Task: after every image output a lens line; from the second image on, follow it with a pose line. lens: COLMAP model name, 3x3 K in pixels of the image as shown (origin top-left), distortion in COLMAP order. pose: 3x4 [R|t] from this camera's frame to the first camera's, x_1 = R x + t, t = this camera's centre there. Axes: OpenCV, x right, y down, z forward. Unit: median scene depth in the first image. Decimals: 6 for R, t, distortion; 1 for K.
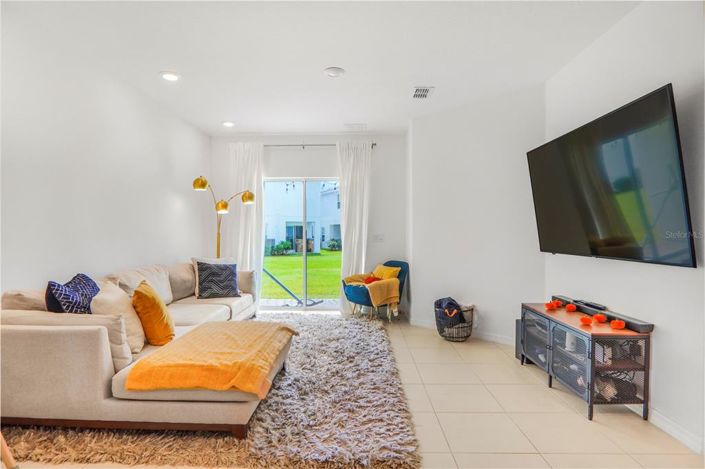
lens RADIAL K [[367.8, 0, 346.7], [0, 367.8, 235.5], [0, 0, 1]] dist [-0.032204, 0.009626]
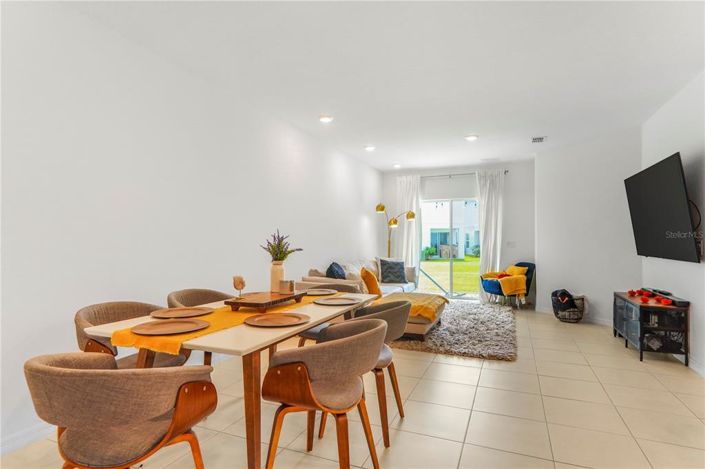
lens RADIAL K [[367.8, 0, 346.7], [0, 367.8, 235.5], [0, 0, 1]] dist [-0.032204, 0.009626]
pose [[0.927205, -0.005347, -0.374516, 0.046231], [-0.000952, 0.999861, -0.016633, -0.003288], [0.374553, 0.015778, 0.927071, -0.533382]]
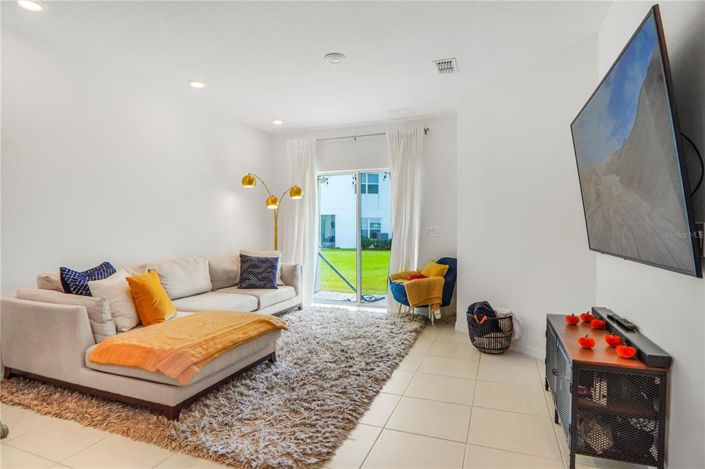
lens RADIAL K [[377.7, 0, 352.5], [0, 377.7, 234.5], [0, 0, 1]] dist [-0.023398, 0.000287]
pose [[0.945942, 0.003851, -0.324313, 0.279712], [0.000626, 0.999906, 0.013698, -0.000393], [0.324335, -0.013160, 0.945851, 0.068529]]
